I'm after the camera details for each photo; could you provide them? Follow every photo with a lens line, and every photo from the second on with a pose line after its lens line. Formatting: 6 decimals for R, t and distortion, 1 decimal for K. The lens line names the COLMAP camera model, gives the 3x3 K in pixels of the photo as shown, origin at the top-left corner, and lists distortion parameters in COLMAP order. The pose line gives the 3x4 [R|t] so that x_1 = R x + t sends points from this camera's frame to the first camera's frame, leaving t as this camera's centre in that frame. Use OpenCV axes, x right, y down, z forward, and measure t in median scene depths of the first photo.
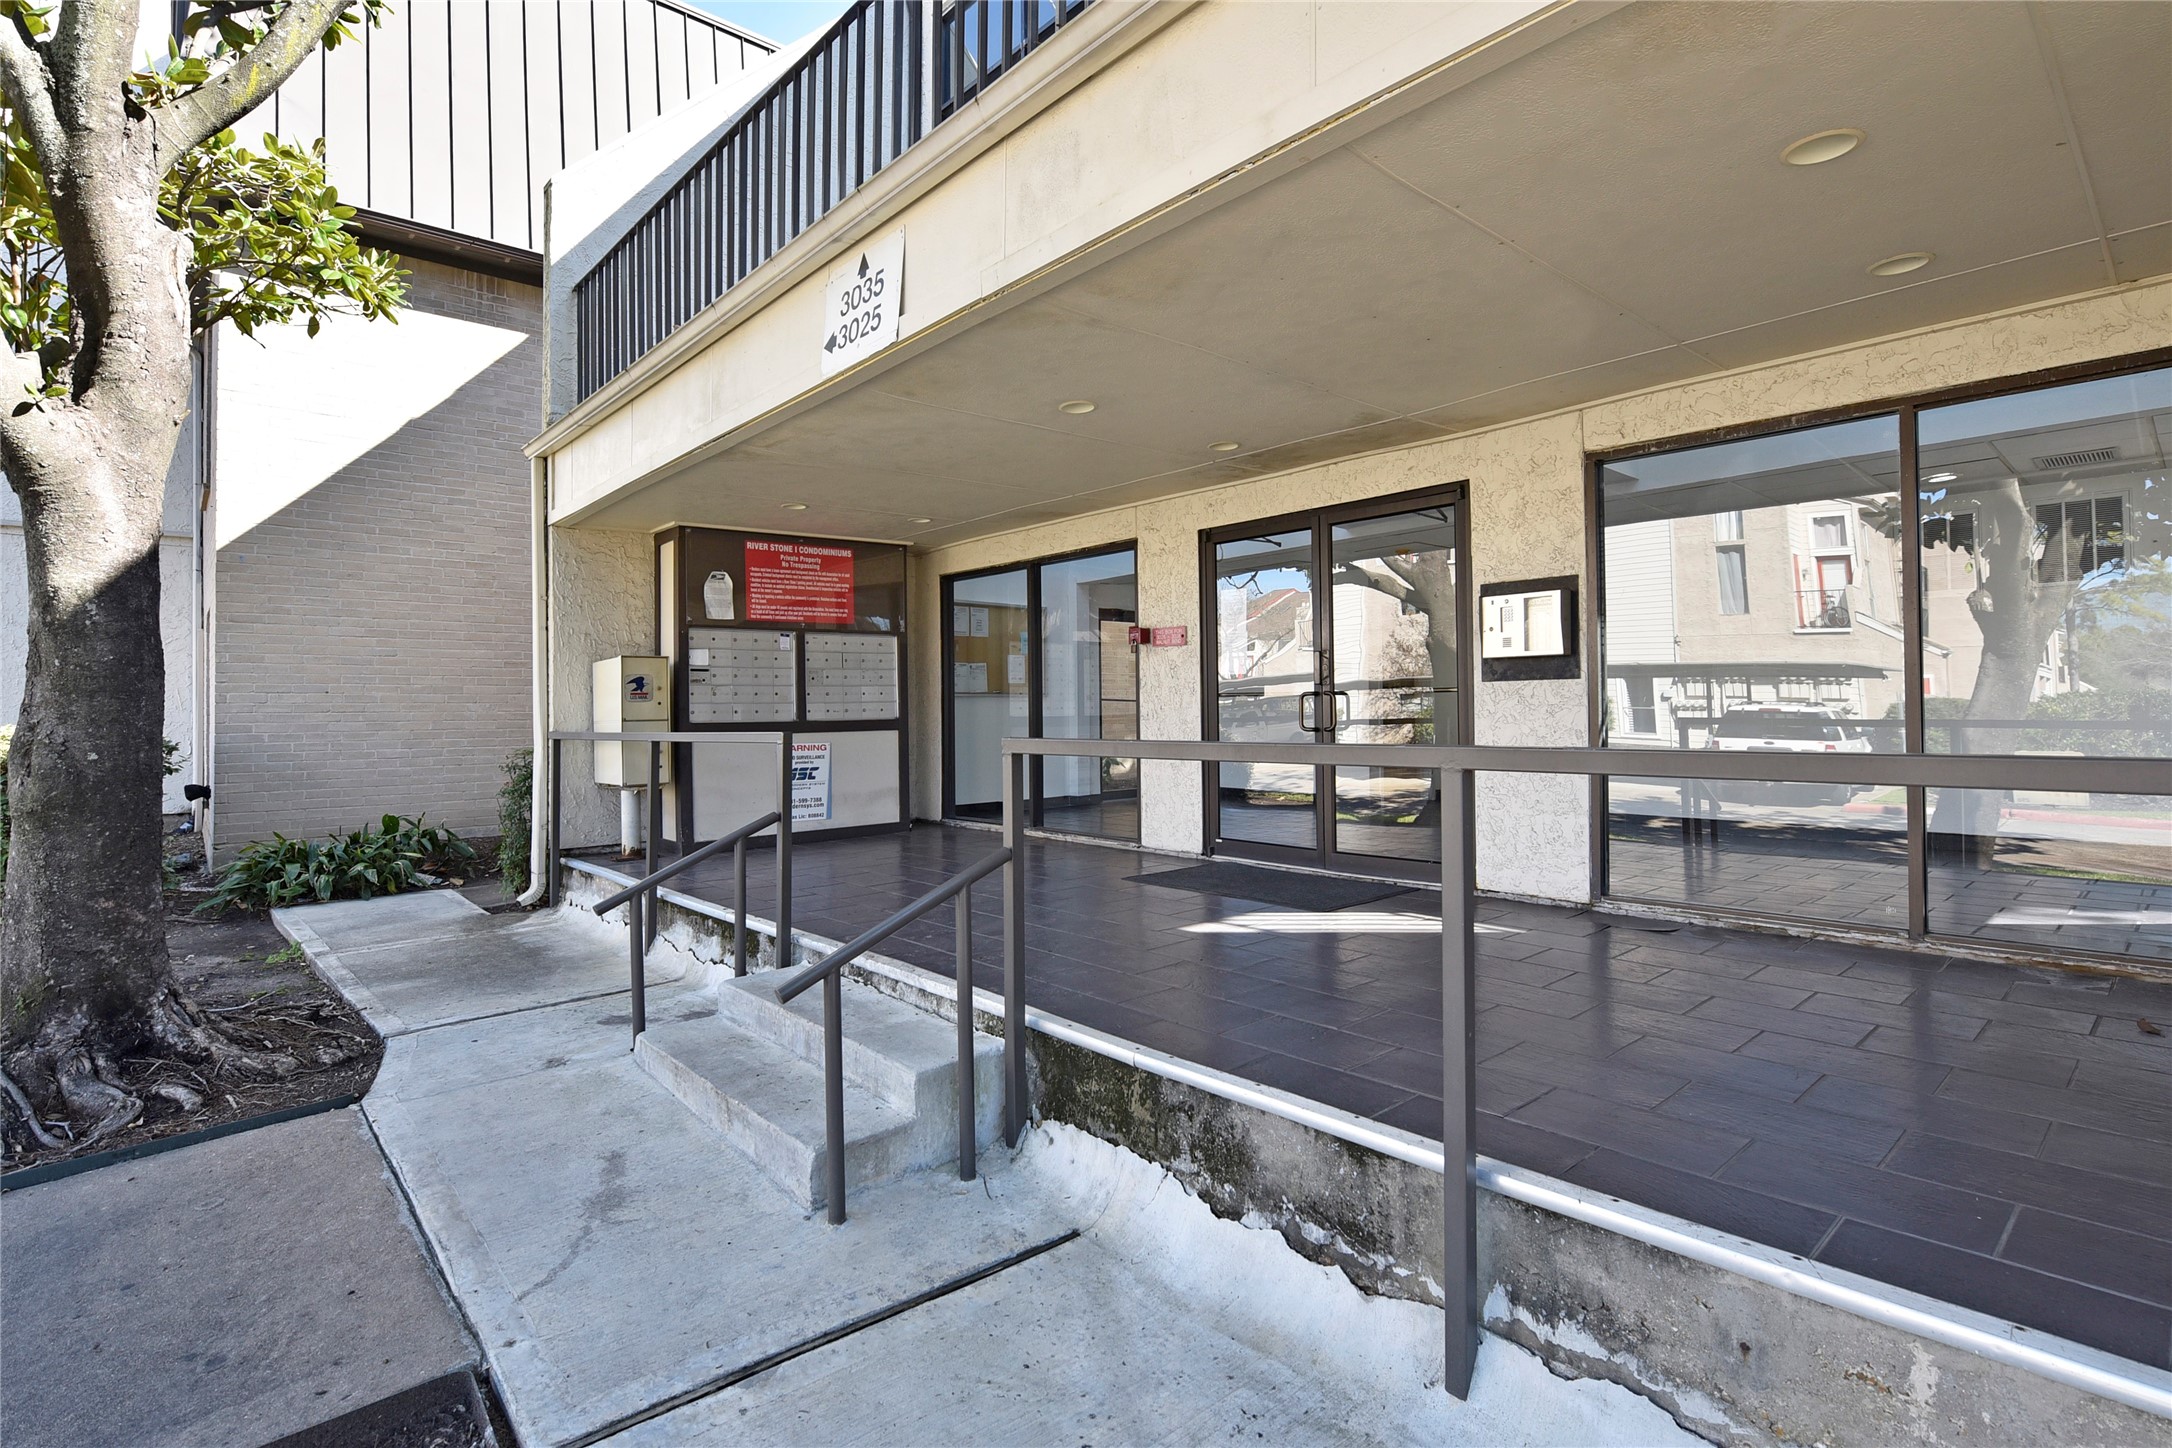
lens RADIAL K [[1041.5, 0, 1086.0], [0, 1041.5, 724.0], [0, 0, 1]] dist [-0.004676, -0.000539]
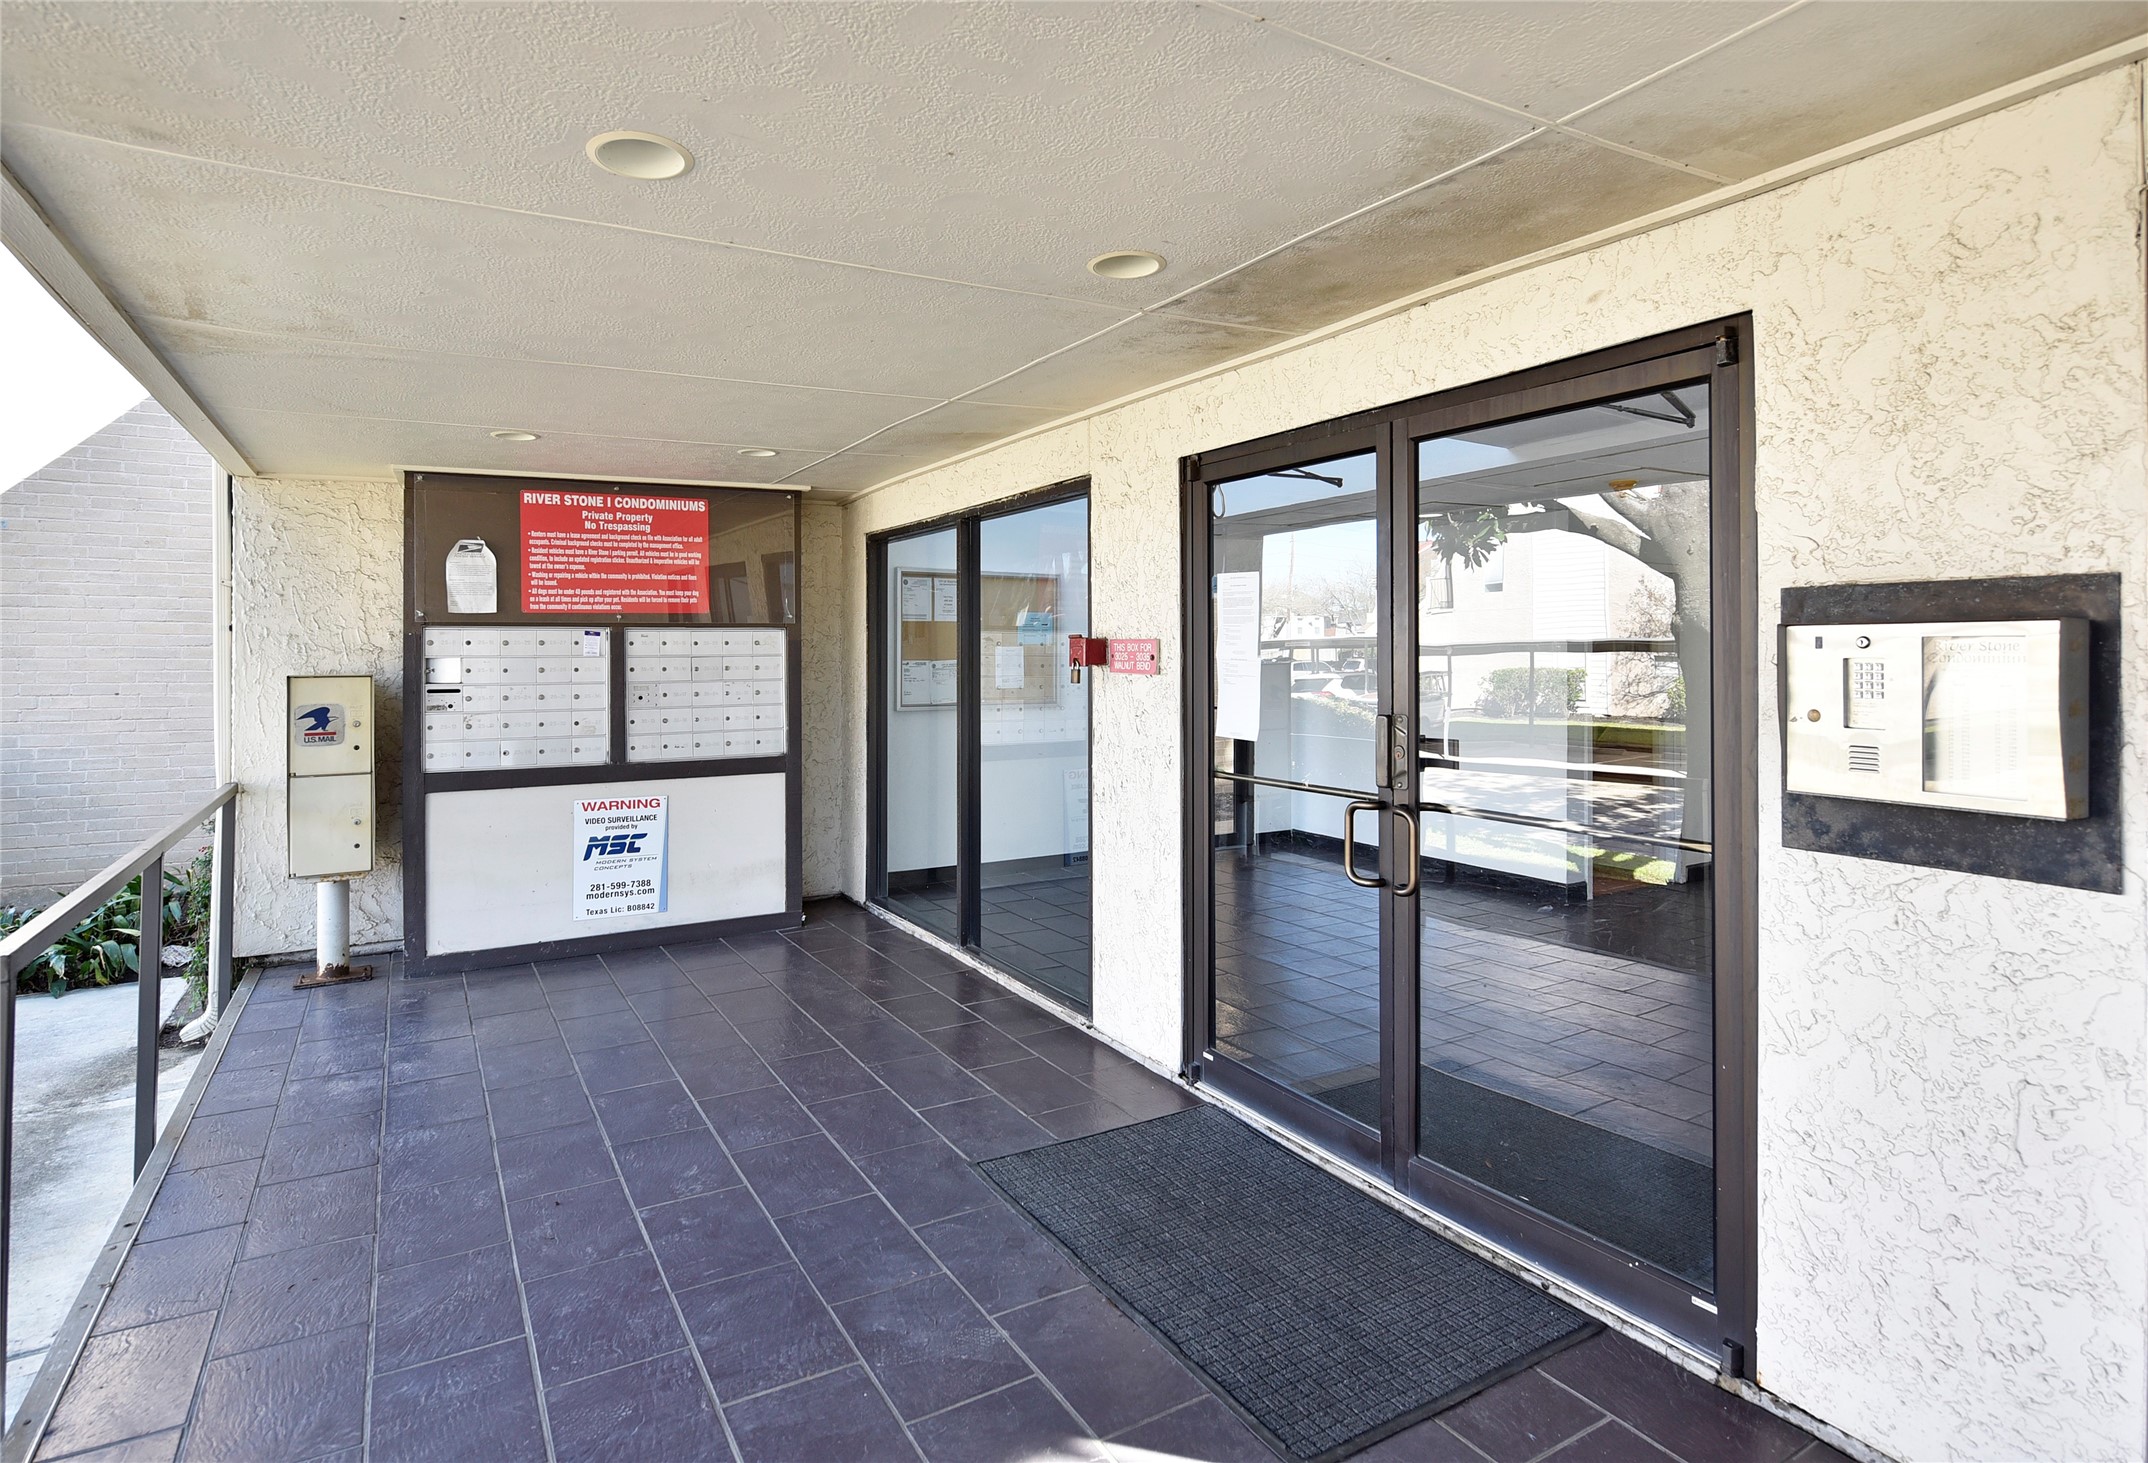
lens RADIAL K [[1122.4, 0, 1045.9], [0, 1122.4, 667.3], [0, 0, 1]] dist [-0.003910, -0.001792]
pose [[0.978535, 0.013254, -0.205654, 0.142305], [-0.013379, 0.999910, 0.000782, -0.071598], [0.205646, 0.001986, 0.978624, 0.386149]]
